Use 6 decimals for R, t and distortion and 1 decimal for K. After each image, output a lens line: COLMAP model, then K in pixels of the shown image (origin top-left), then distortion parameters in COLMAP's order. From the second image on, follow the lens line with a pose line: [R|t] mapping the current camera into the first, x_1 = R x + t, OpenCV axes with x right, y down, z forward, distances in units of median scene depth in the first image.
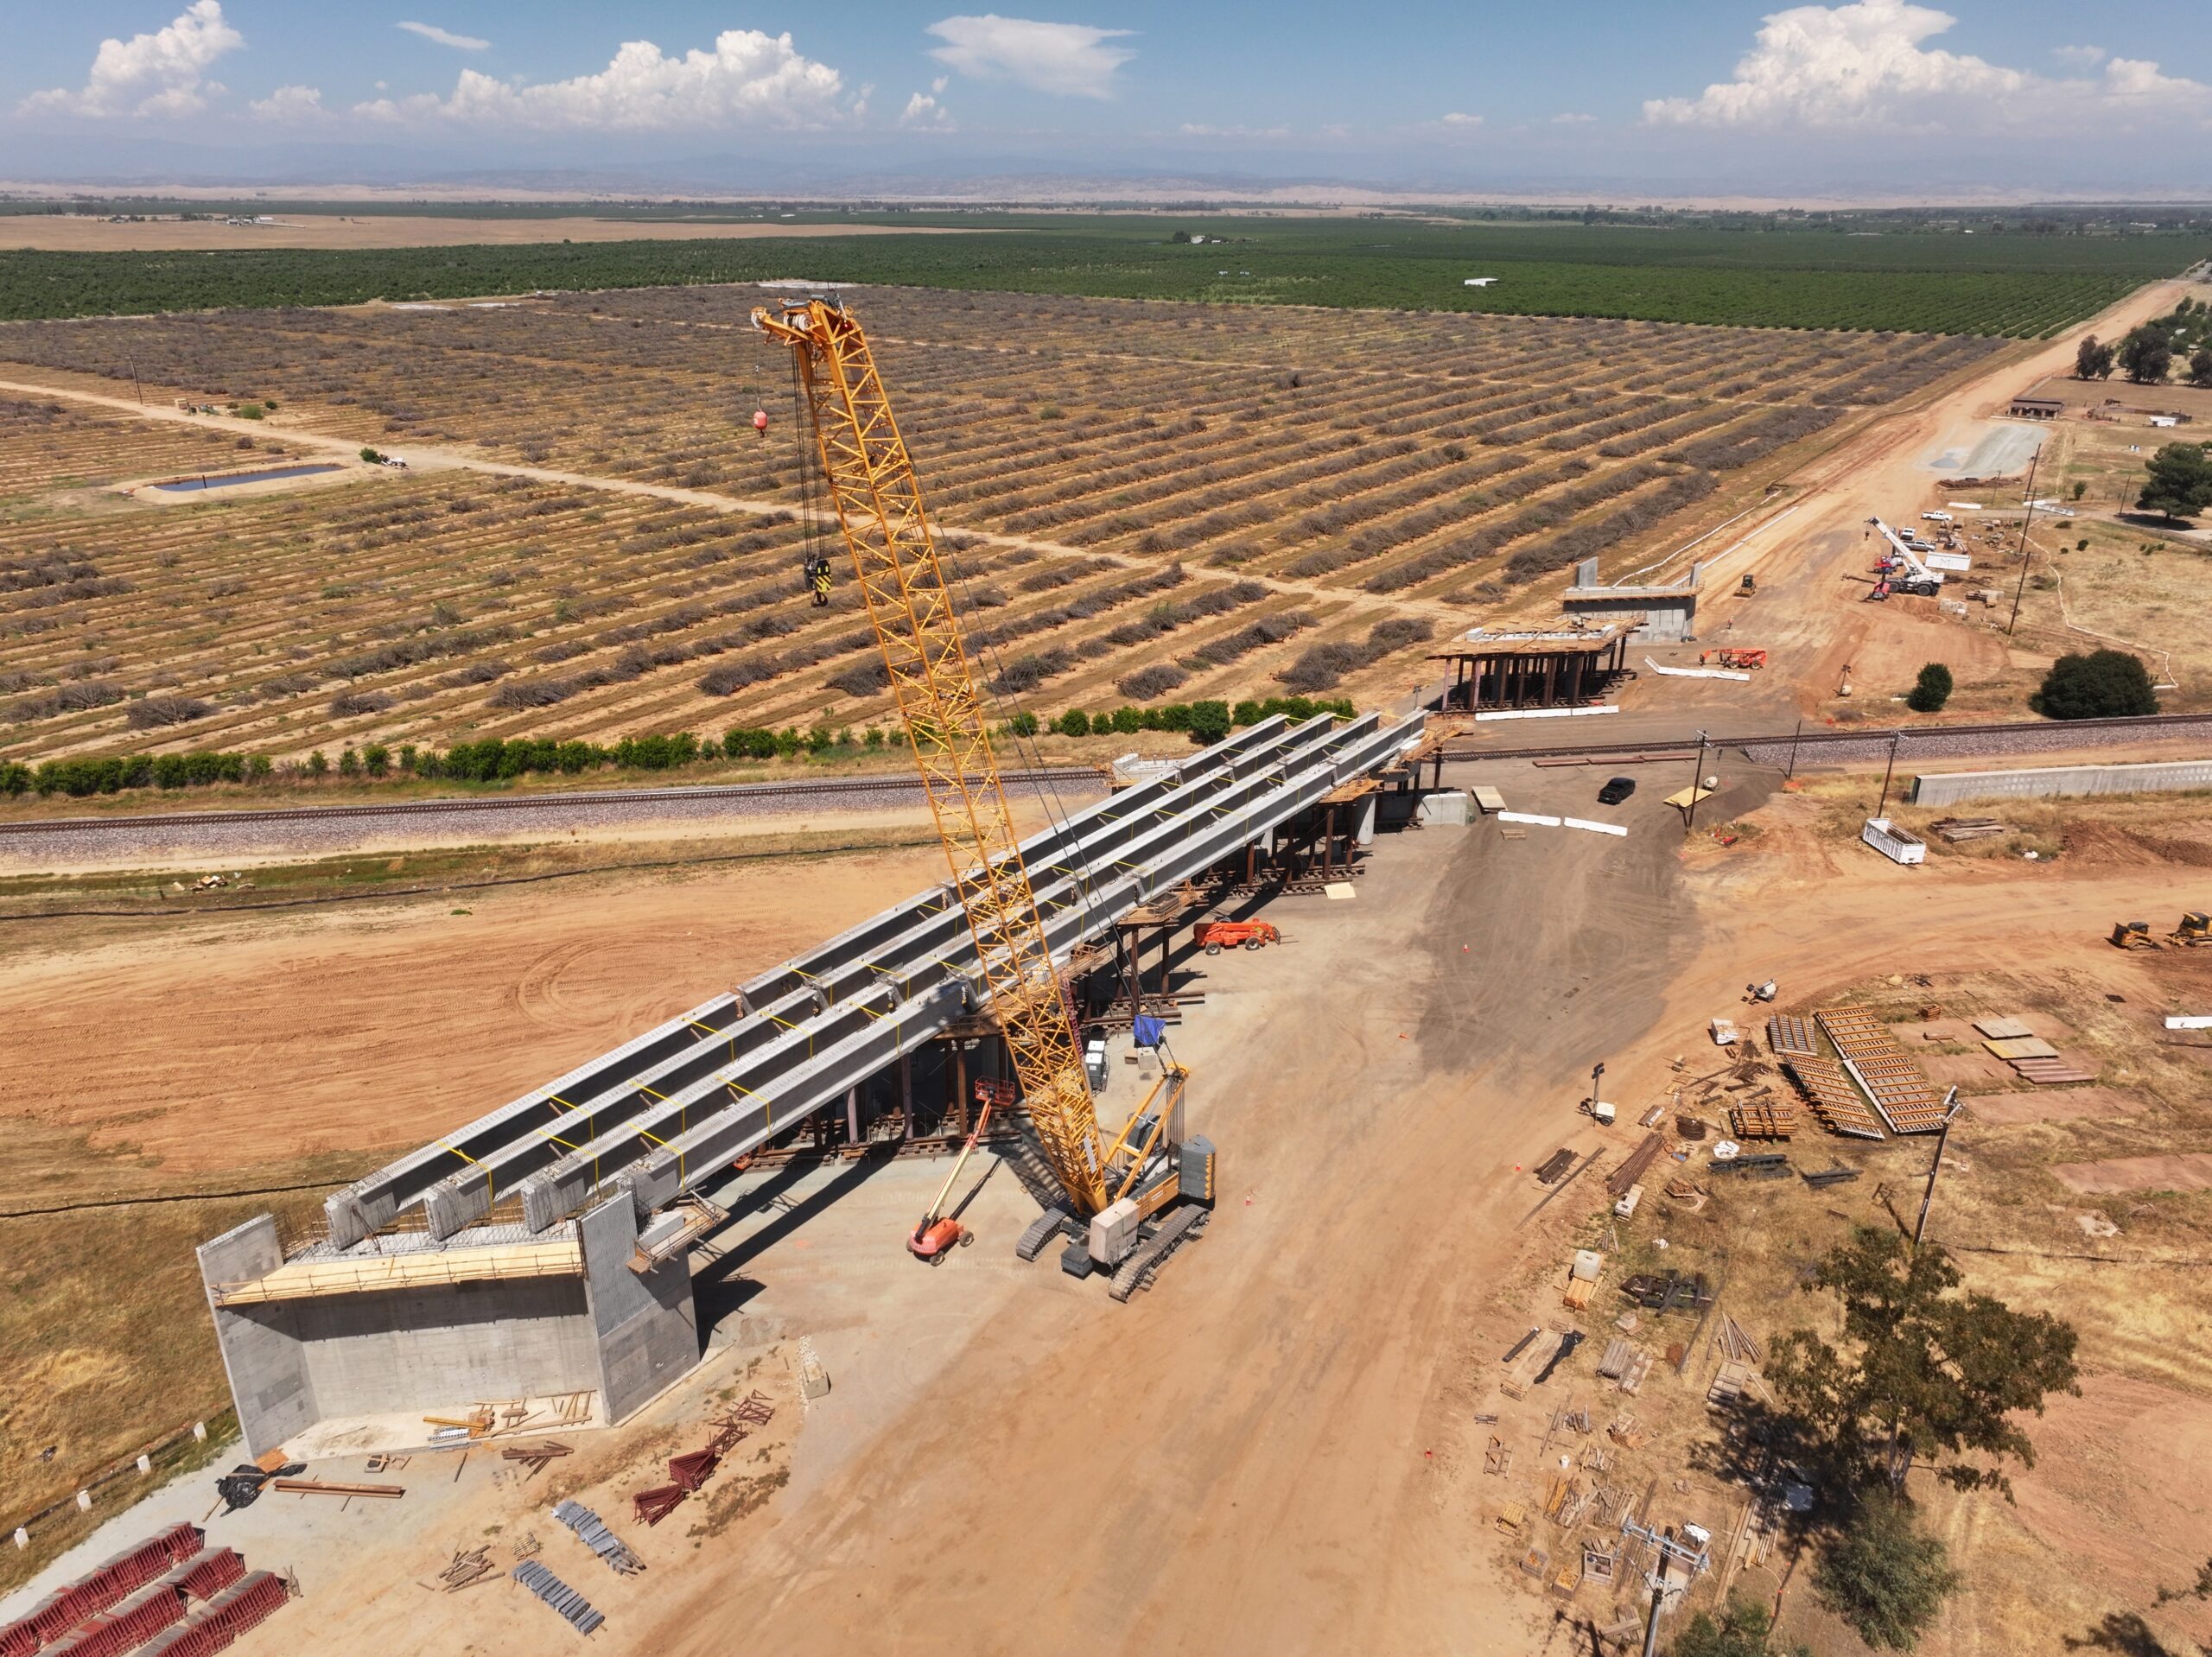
lens RADIAL K [[1551.7, 0, 1103.9], [0, 1551.7, 824.9], [0, 0, 1]] dist [-0.005703, 0.019768]
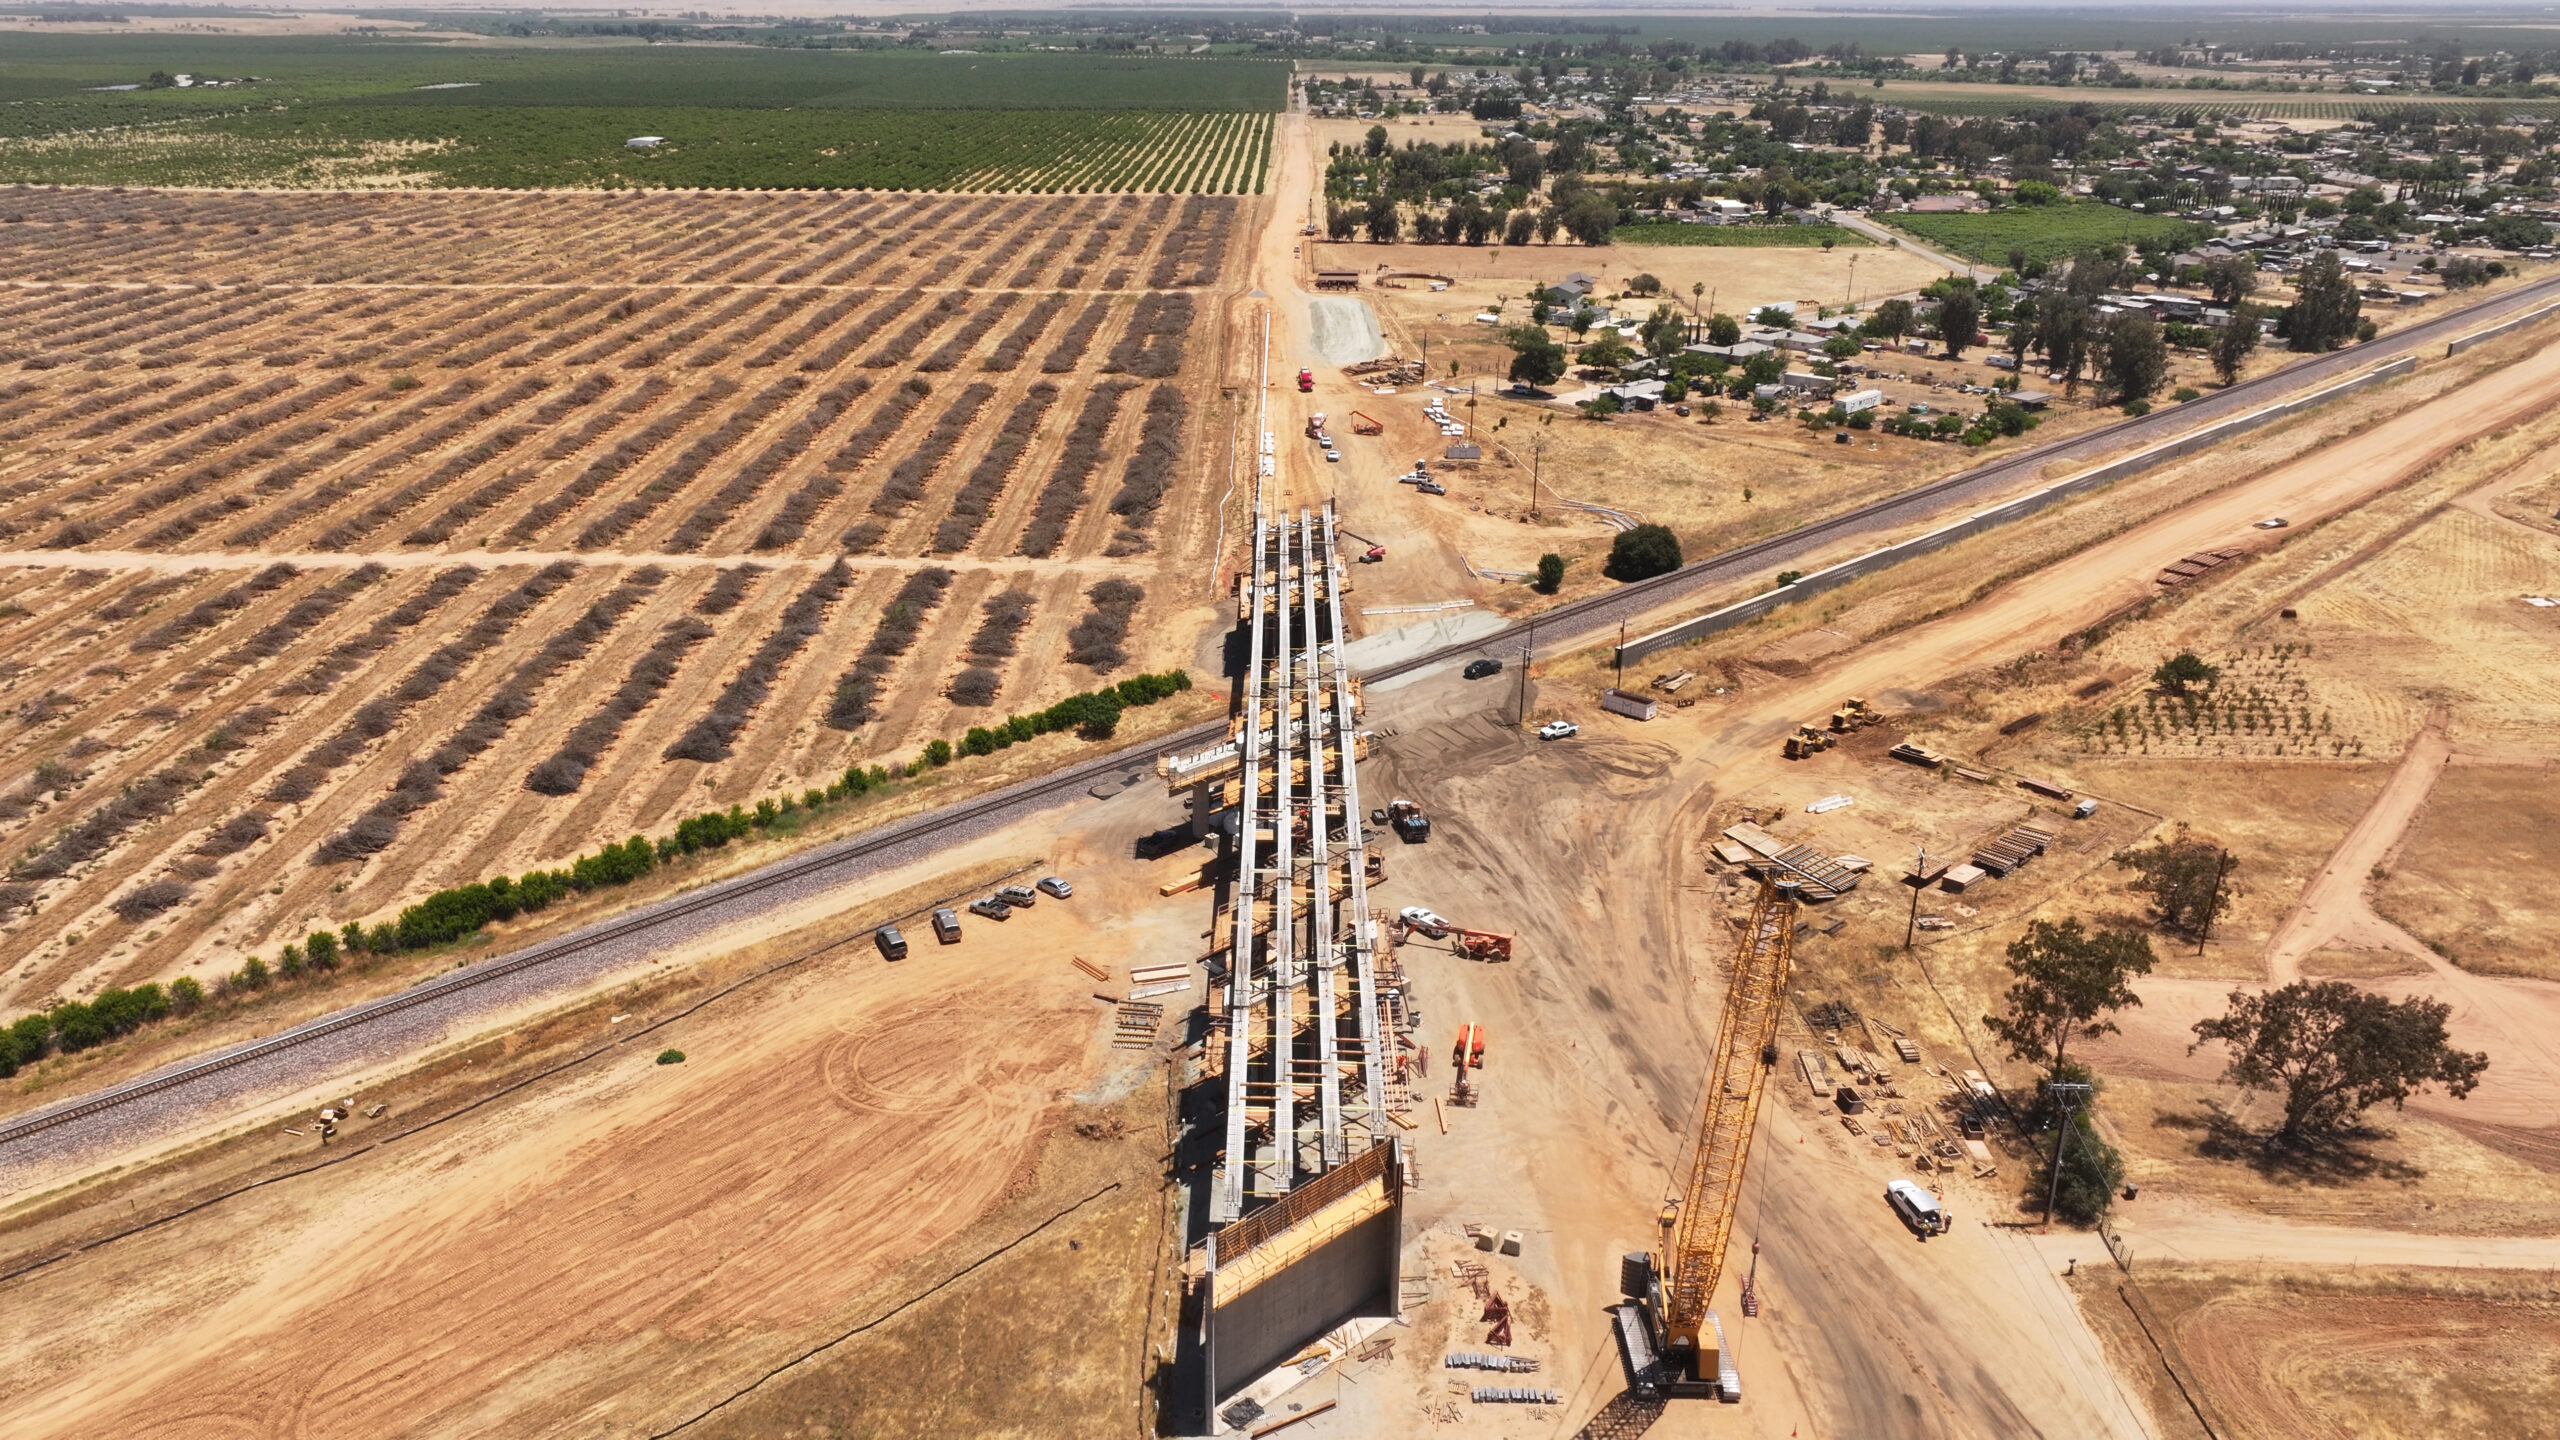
lens RADIAL K [[1860.5, 0, 1226.3], [0, 1860.5, 718.2], [0, 0, 1]] dist [-0.000670, 0.008422]
pose [[0.831820, -0.201576, 0.517148, -0.446108], [0.208429, 0.976976, 0.045558, -0.087832], [-0.514425, 0.069893, 0.854682, -0.134824]]
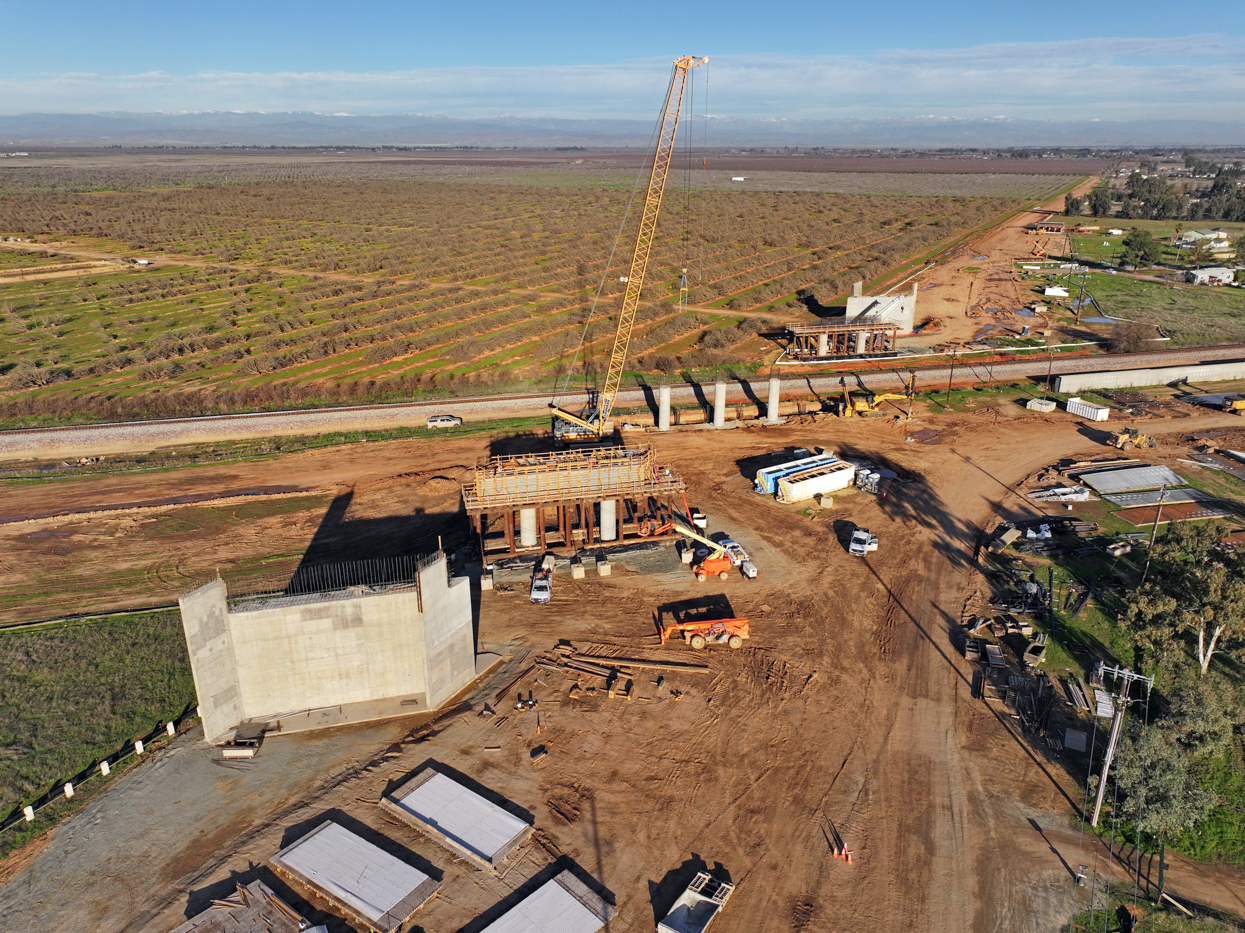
lens RADIAL K [[873.4, 0, 621.3], [0, 873.4, 464.5], [0, 0, 1]] dist [-0.005703, 0.019768]
pose [[0.993957, -0.039828, 0.102293, -0.076476], [0.043289, 0.998555, -0.031842, 0.063678], [-0.100877, 0.036078, 0.994245, 0.022552]]
